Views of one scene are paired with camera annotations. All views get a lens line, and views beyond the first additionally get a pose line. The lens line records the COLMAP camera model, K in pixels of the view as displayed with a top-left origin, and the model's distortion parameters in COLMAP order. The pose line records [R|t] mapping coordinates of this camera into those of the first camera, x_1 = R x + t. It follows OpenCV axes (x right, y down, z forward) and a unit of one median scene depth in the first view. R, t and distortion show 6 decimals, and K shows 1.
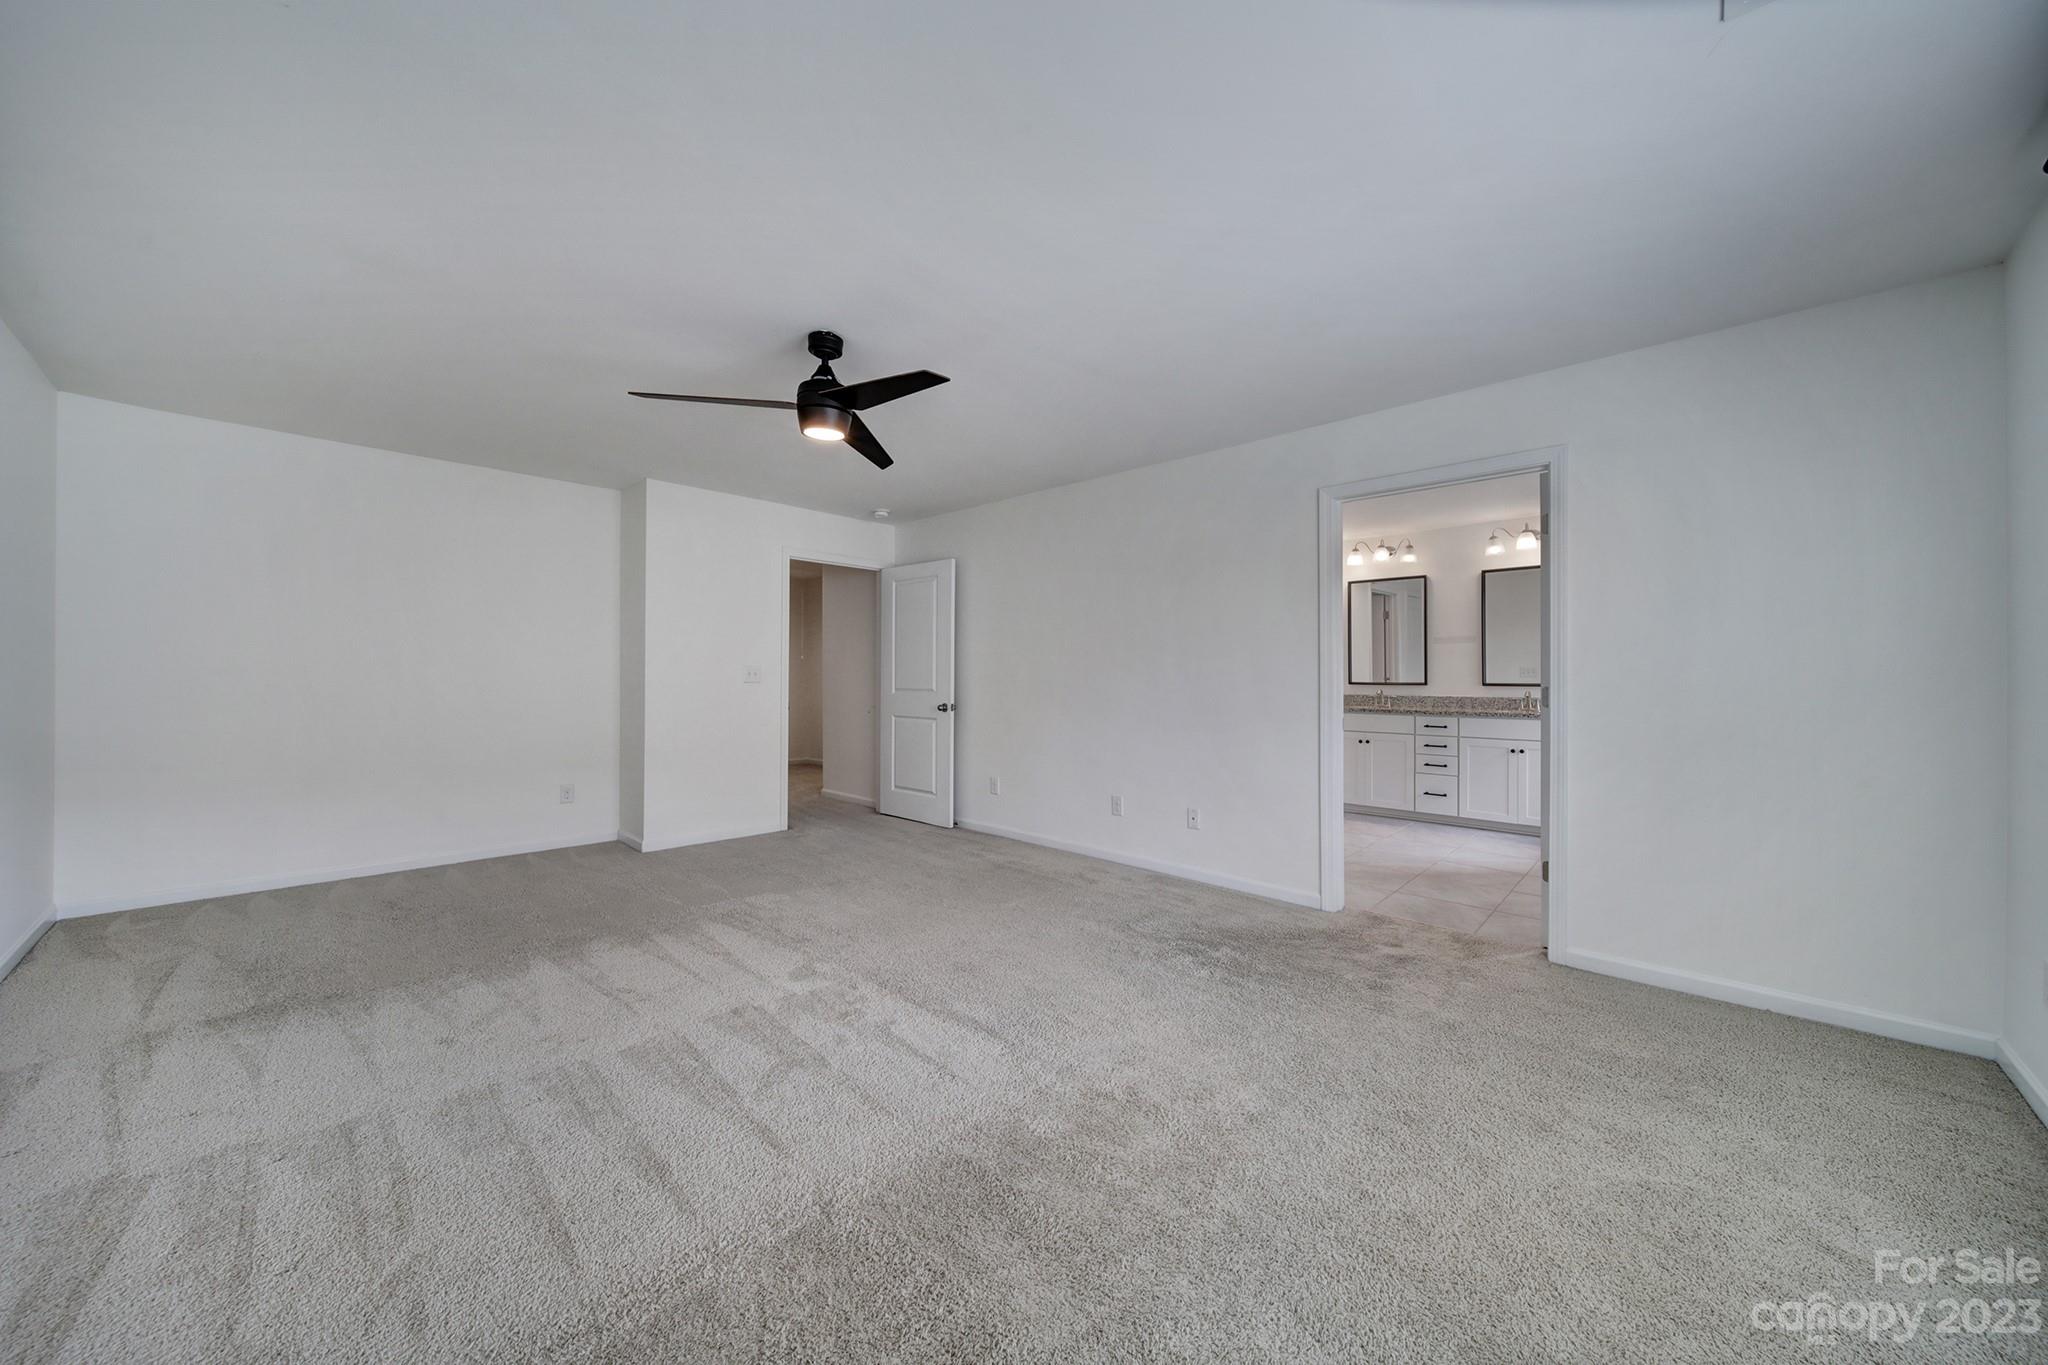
lens RADIAL K [[719.5, 0, 1015.6], [0, 719.5, 677.9], [0, 0, 1]] dist [-0.005243, -0.000649]
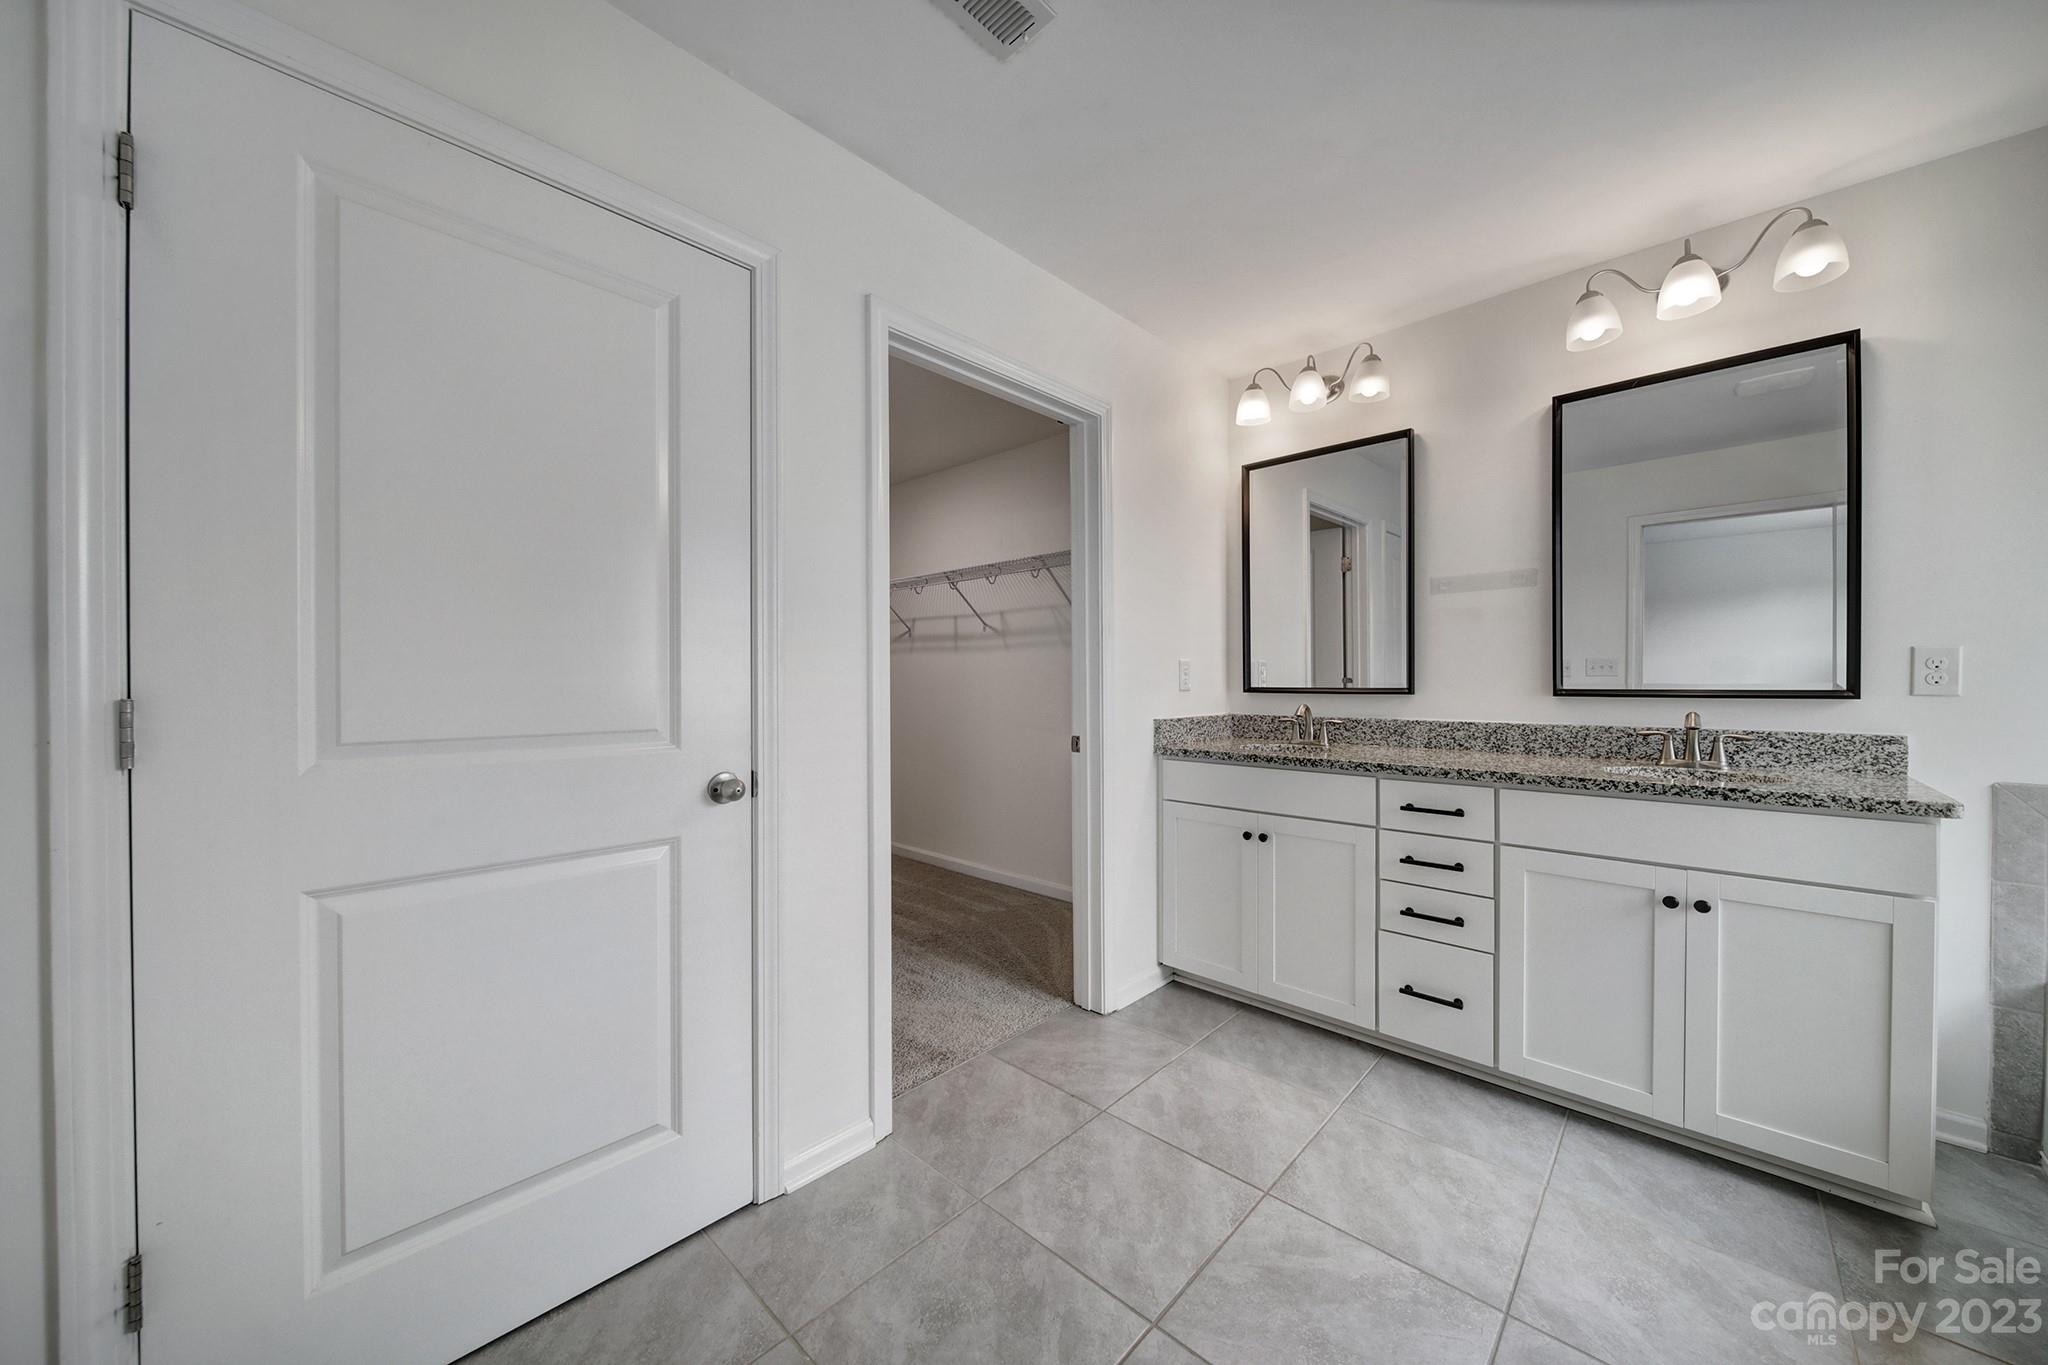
lens RADIAL K [[719.5, 0, 1032.1], [0, 719.5, 686.0], [0, 0, 1]] dist [-0.005243, -0.000649]
pose [[0.999950, -0.001712, 0.009884, 0.366347], [0.001652, 0.999980, 0.006095, 0.002784], [-0.009894, -0.006078, 0.999933, 0.617986]]
